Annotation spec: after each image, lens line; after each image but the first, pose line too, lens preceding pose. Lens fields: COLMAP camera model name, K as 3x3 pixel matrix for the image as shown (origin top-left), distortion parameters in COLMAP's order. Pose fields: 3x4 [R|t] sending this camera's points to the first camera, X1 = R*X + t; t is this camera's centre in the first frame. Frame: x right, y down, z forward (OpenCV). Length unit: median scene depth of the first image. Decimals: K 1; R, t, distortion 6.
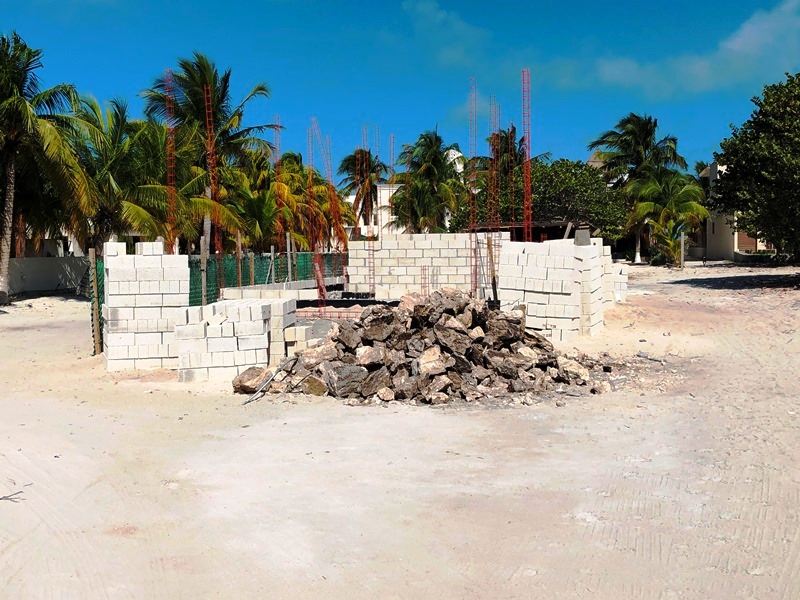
lens RADIAL K [[953.4, 0, 400.0], [0, 953.4, 300.0], [0, 0, 1]] dist [0.197015, -0.000339]
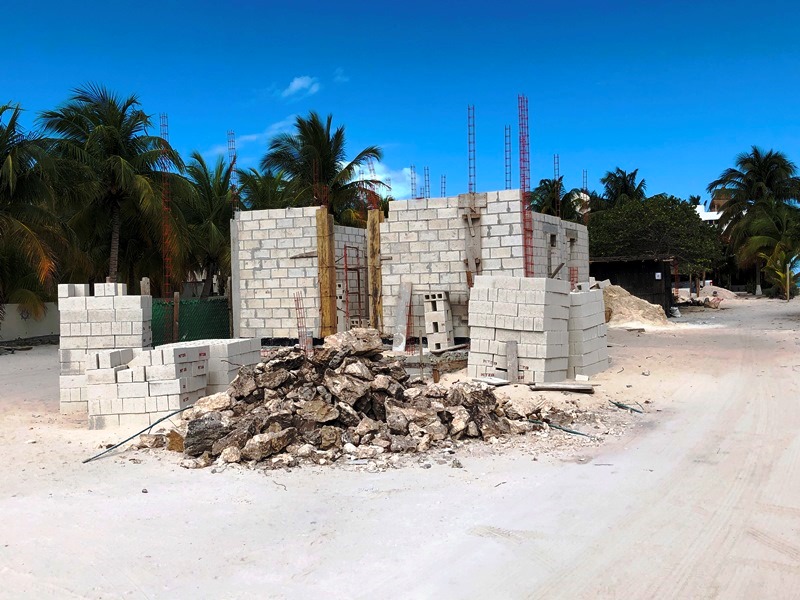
lens RADIAL K [[852.3, 0, 400.0], [0, 852.3, 300.0], [0, 0, 1]] dist [-0.000557, -0.001277]
pose [[0.983227, -0.014506, -0.181809, 0.201513], [0.007684, 0.999242, -0.038171, -0.006862], [0.182225, 0.036134, 0.982593, 0.197566]]
